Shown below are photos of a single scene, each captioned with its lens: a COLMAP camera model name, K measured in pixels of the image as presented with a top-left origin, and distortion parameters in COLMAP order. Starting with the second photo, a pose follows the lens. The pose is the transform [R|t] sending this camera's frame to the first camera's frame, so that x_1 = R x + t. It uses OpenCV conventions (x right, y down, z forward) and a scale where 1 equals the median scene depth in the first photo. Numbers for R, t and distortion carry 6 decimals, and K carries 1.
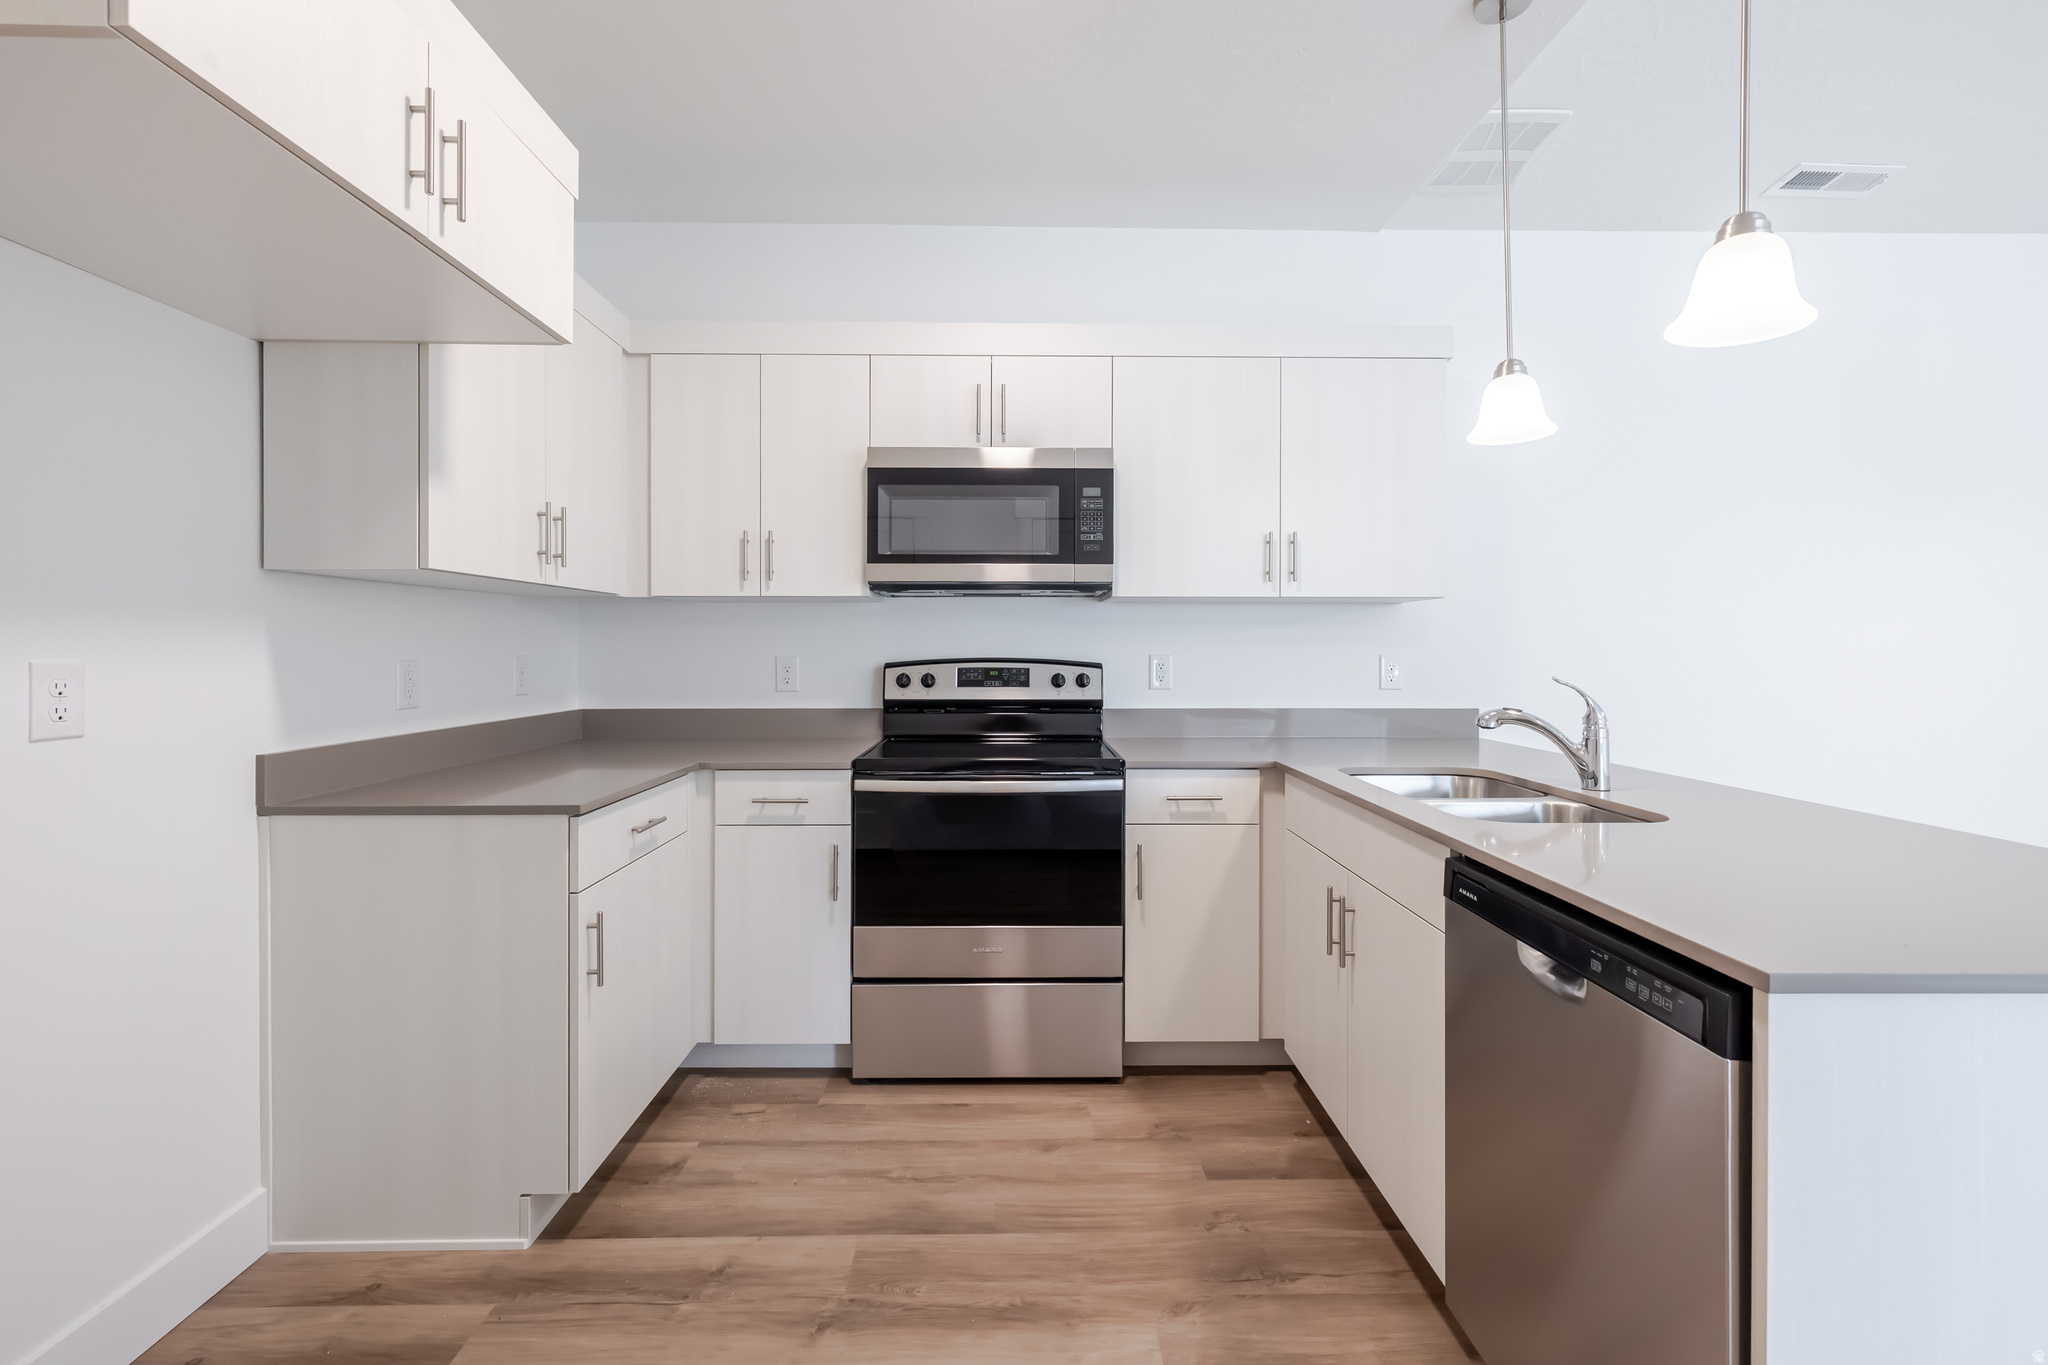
lens RADIAL K [[866.1, 0, 1027.4], [0, 866.1, 652.7], [0, 0, 1]] dist [0.001198, 0.000153]
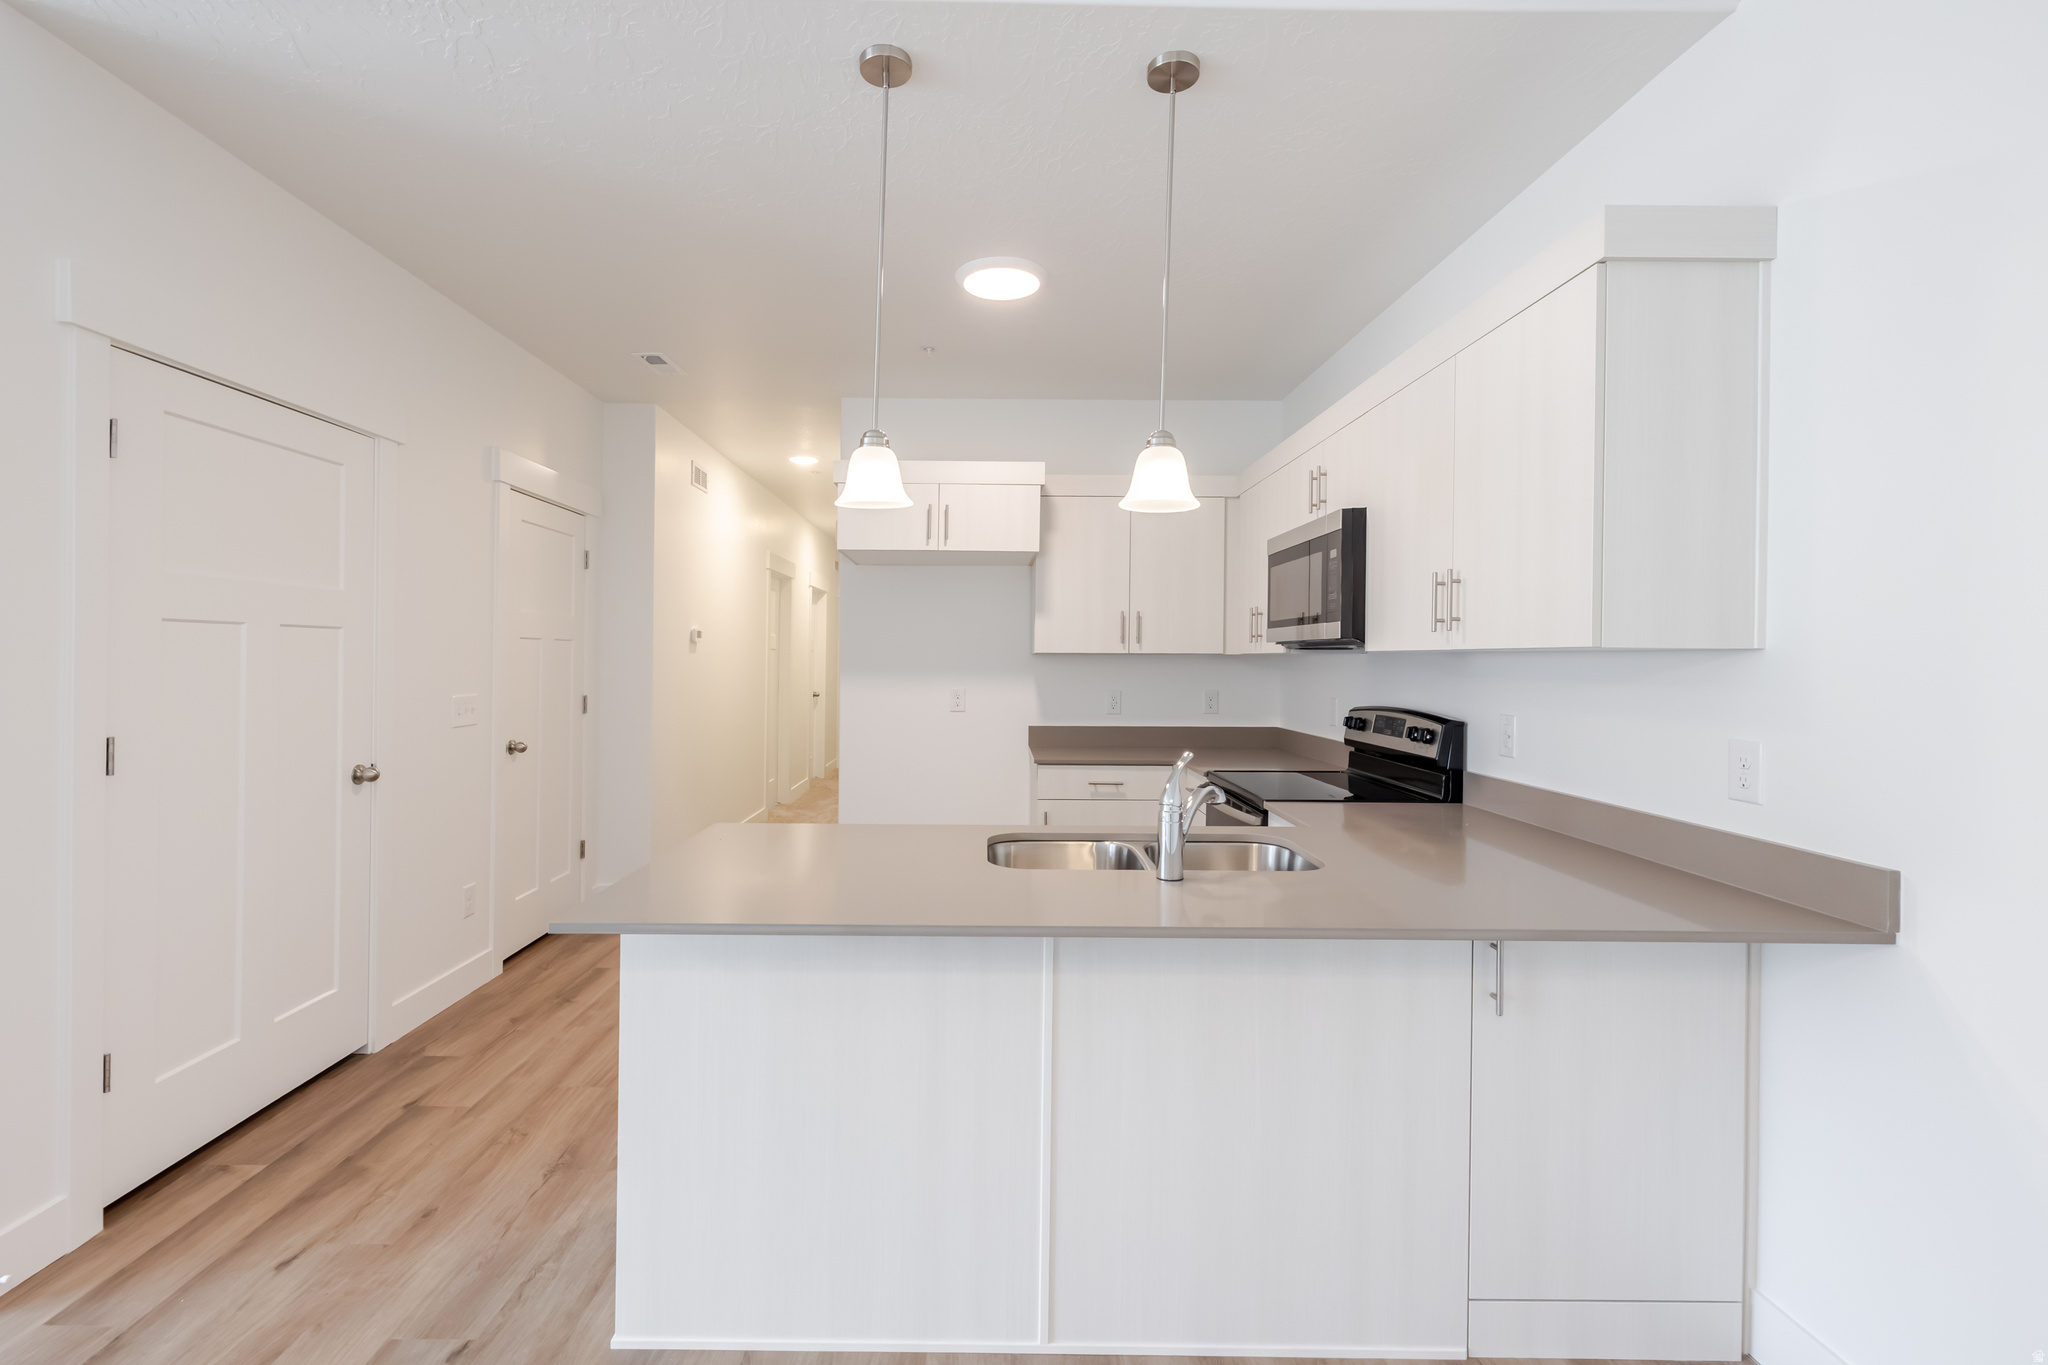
lens RADIAL K [[905.3, 0, 999.4], [0, 905.3, 657.1], [0, 0, 1]] dist [0.008512, 0.000103]
pose [[-0.000578, -0.002865, -0.999996, 1.157568], [-0.013818, 0.999900, -0.002857, -0.049743], [0.999904, 0.013817, -0.000618, 0.582220]]
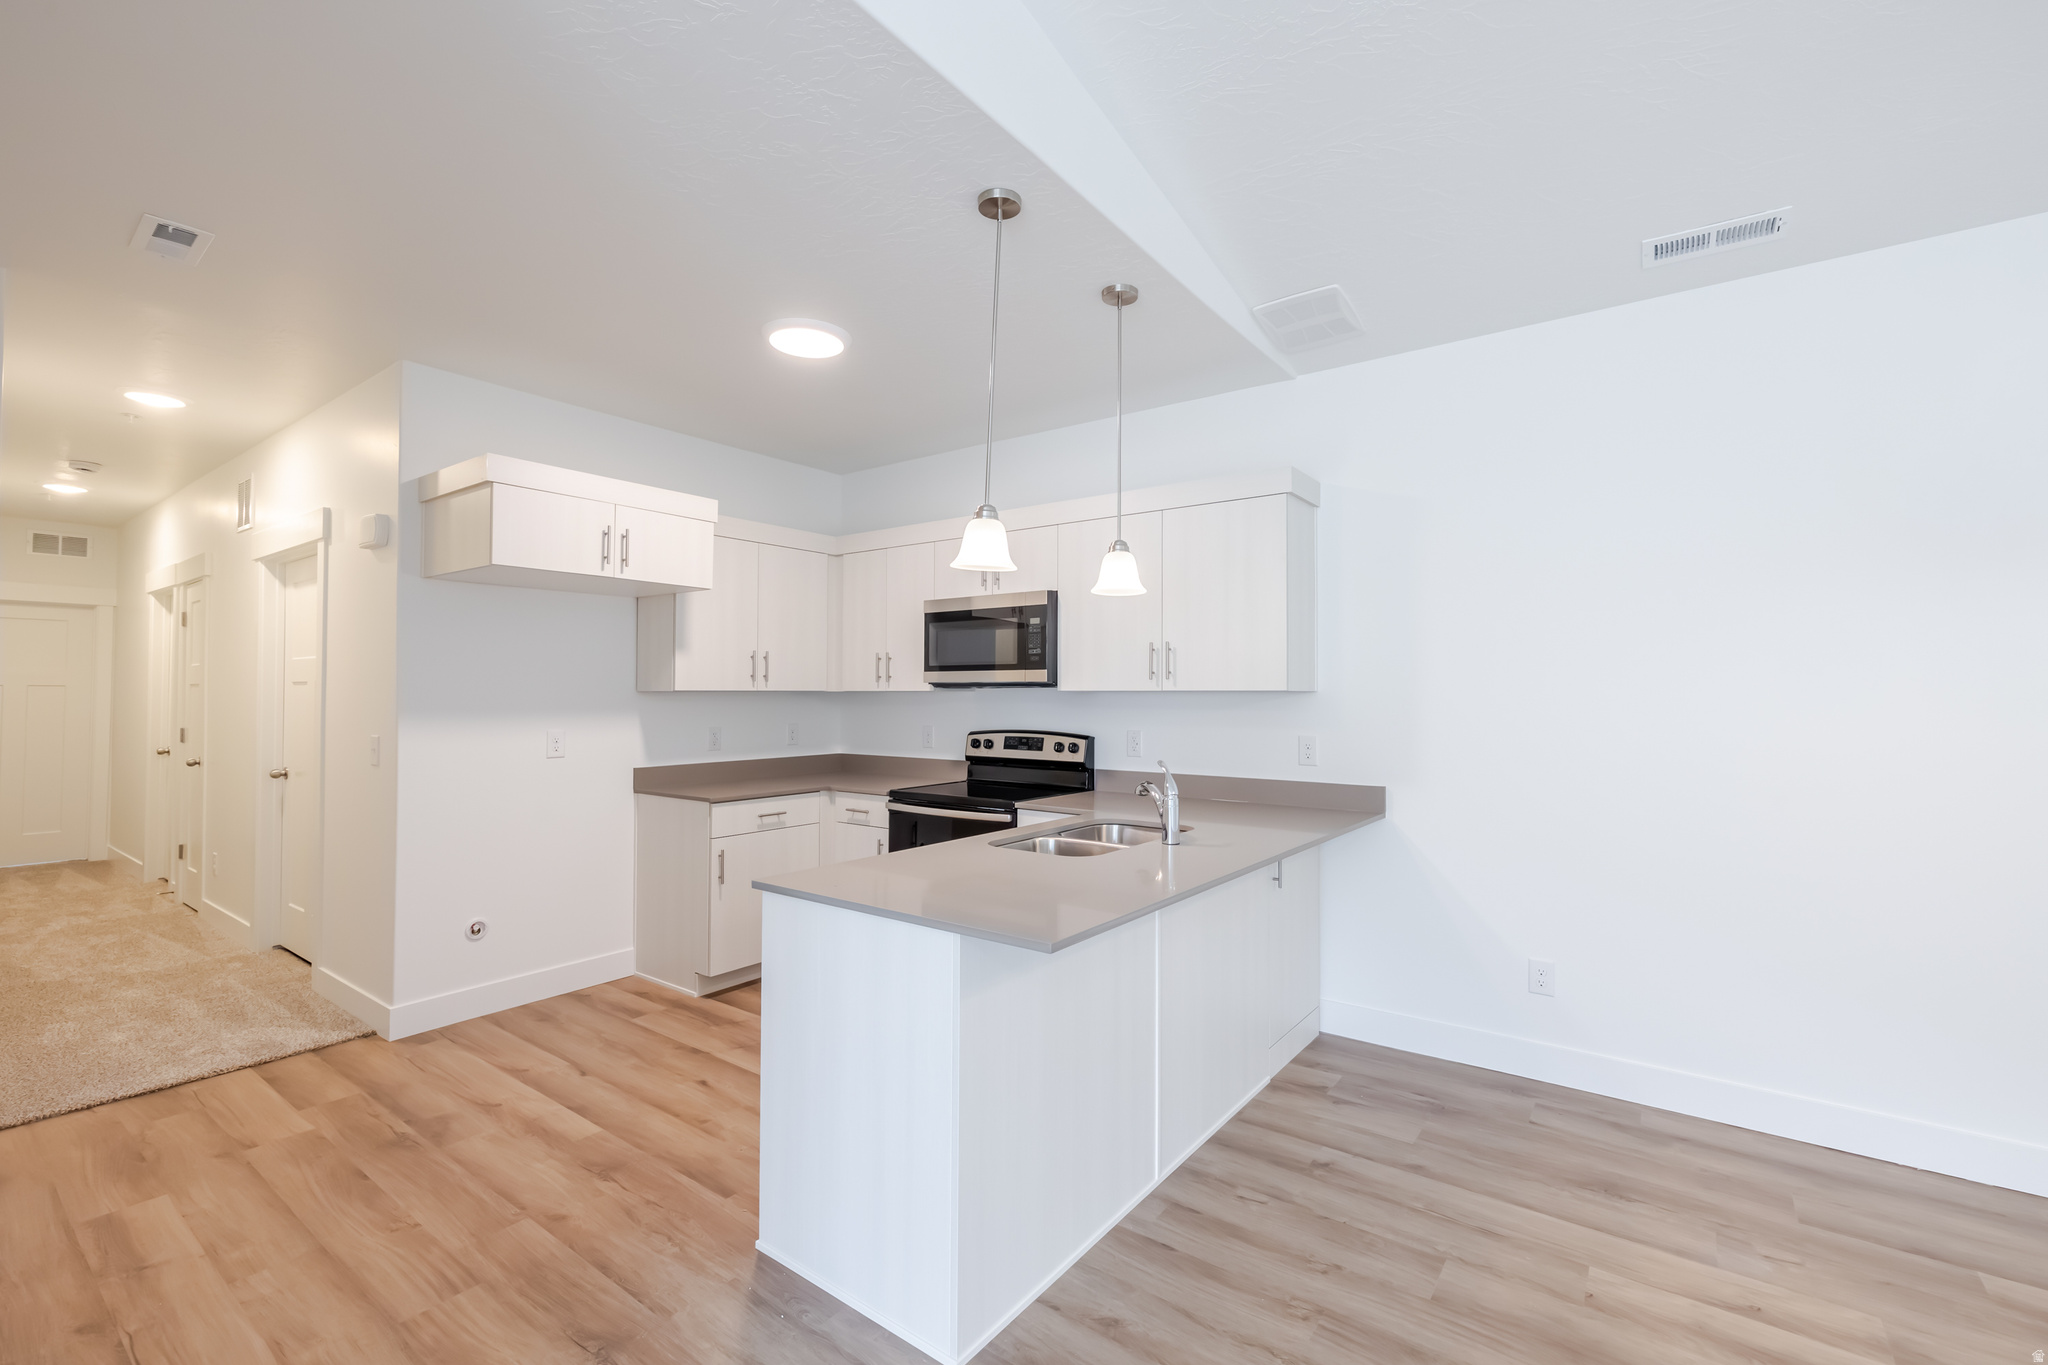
lens RADIAL K [[860.6, 0, 1044.3], [0, 860.6, 680.0], [0, 0, 1]] dist [-0.000166, 0.000243]
pose [[0.803730, -0.009224, -0.594923, 0.940877], [-0.004822, 0.999746, -0.022015, -0.051516], [0.594975, 0.020563, 0.803481, -0.164987]]
